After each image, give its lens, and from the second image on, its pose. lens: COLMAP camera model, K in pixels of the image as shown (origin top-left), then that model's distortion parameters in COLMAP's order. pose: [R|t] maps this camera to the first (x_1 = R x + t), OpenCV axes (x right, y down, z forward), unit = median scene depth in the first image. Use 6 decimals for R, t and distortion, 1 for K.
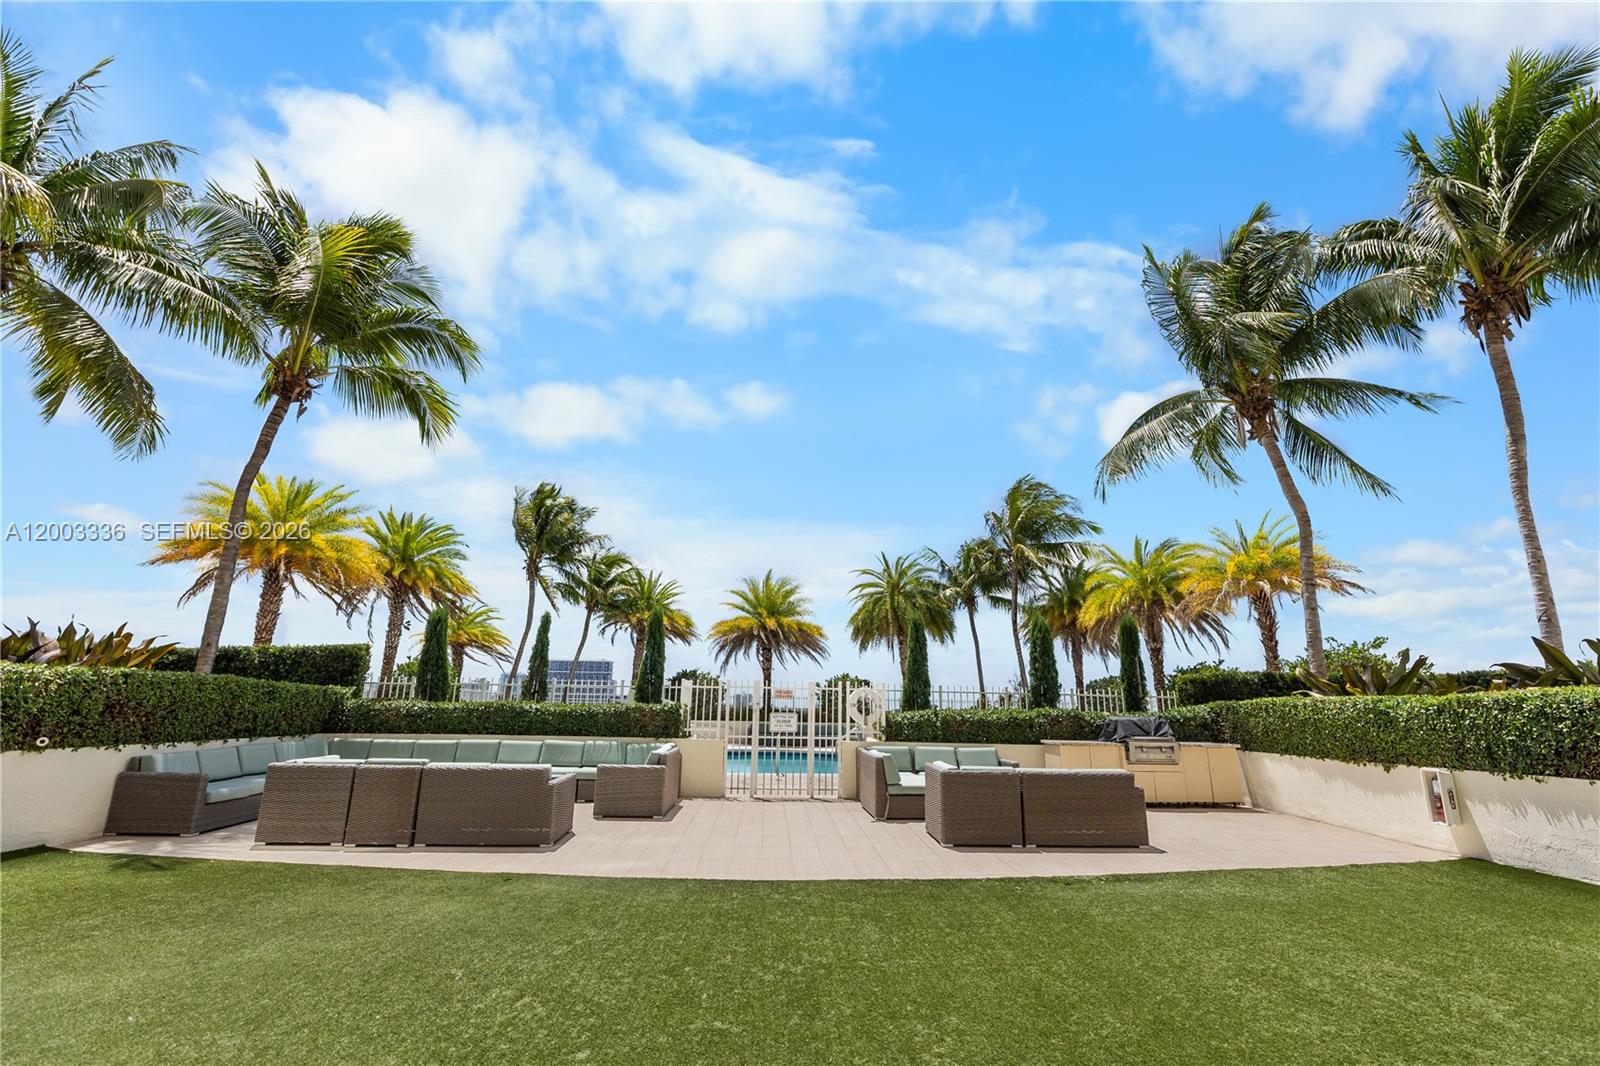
lens RADIAL K [[731.4, 0, 793.3], [0, 731.4, 550.3], [0, 0, 1]] dist [0.007547, 0.000282]
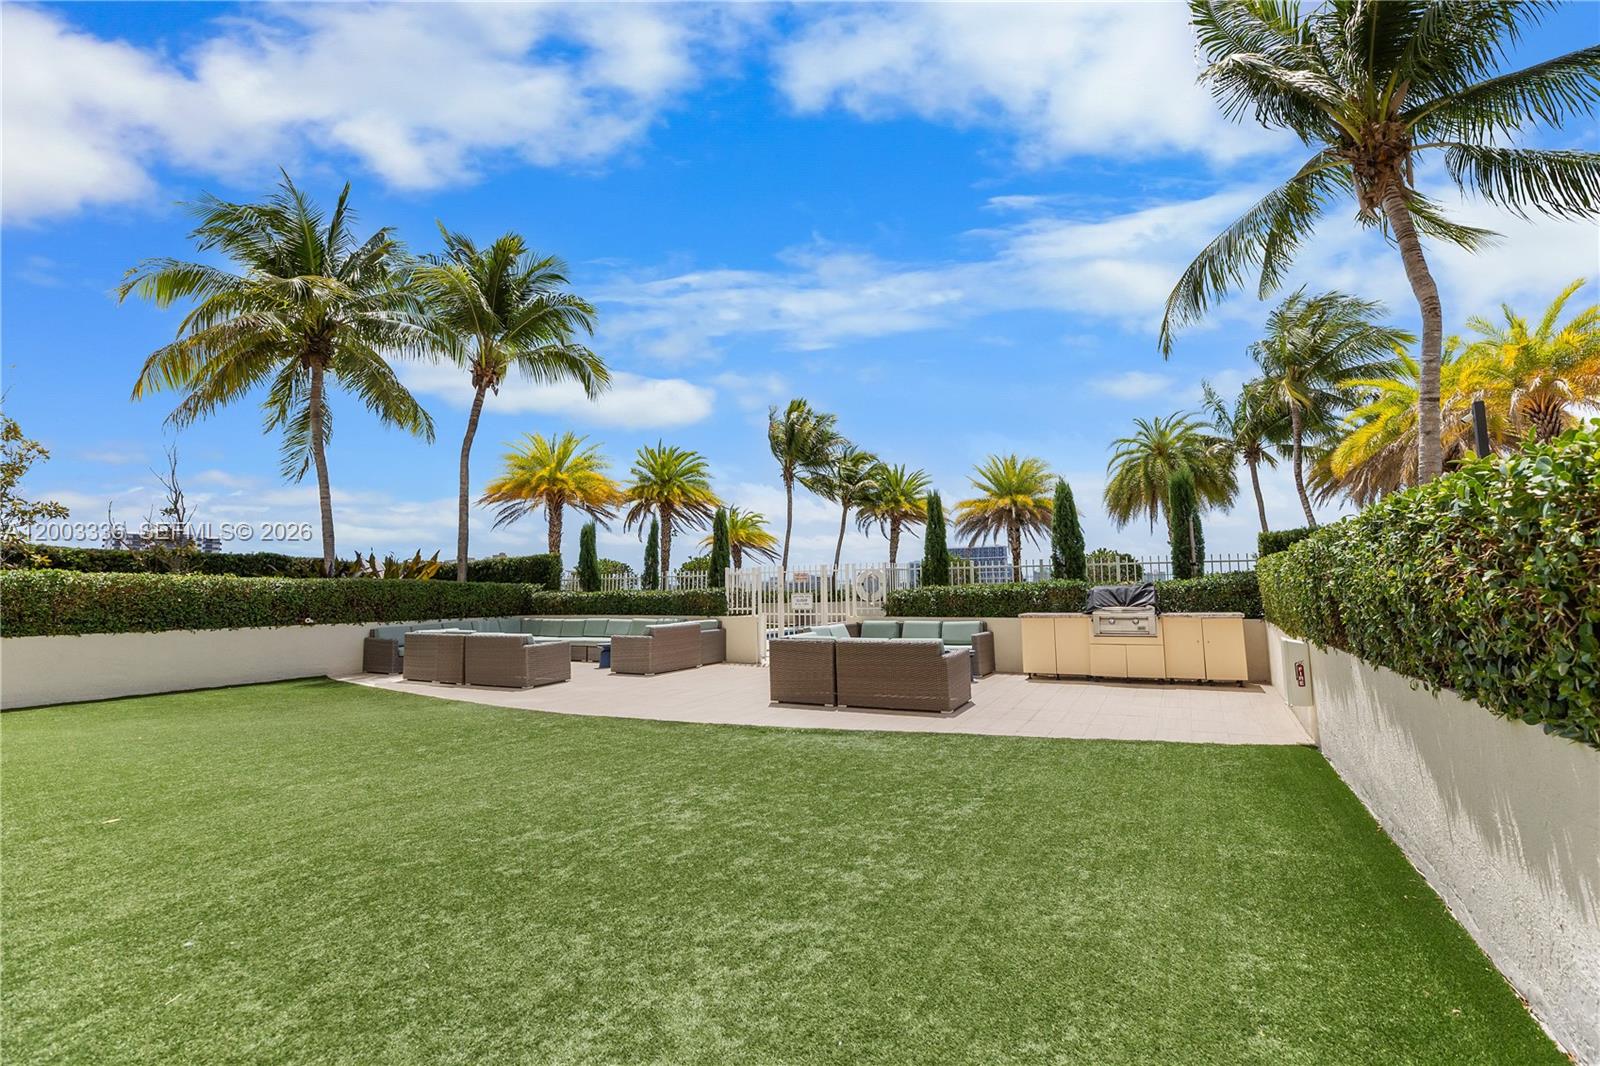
lens RADIAL K [[716.2, 0, 801.7], [0, 716.2, 533.5], [0, 0, 1]] dist [0.006420, 0.000181]
pose [[0.862495, -0.069498, -0.501270, 0.553864], [0.135886, 0.985953, 0.097113, 0.021933], [0.487480, -0.151875, 0.859824, 0.052640]]
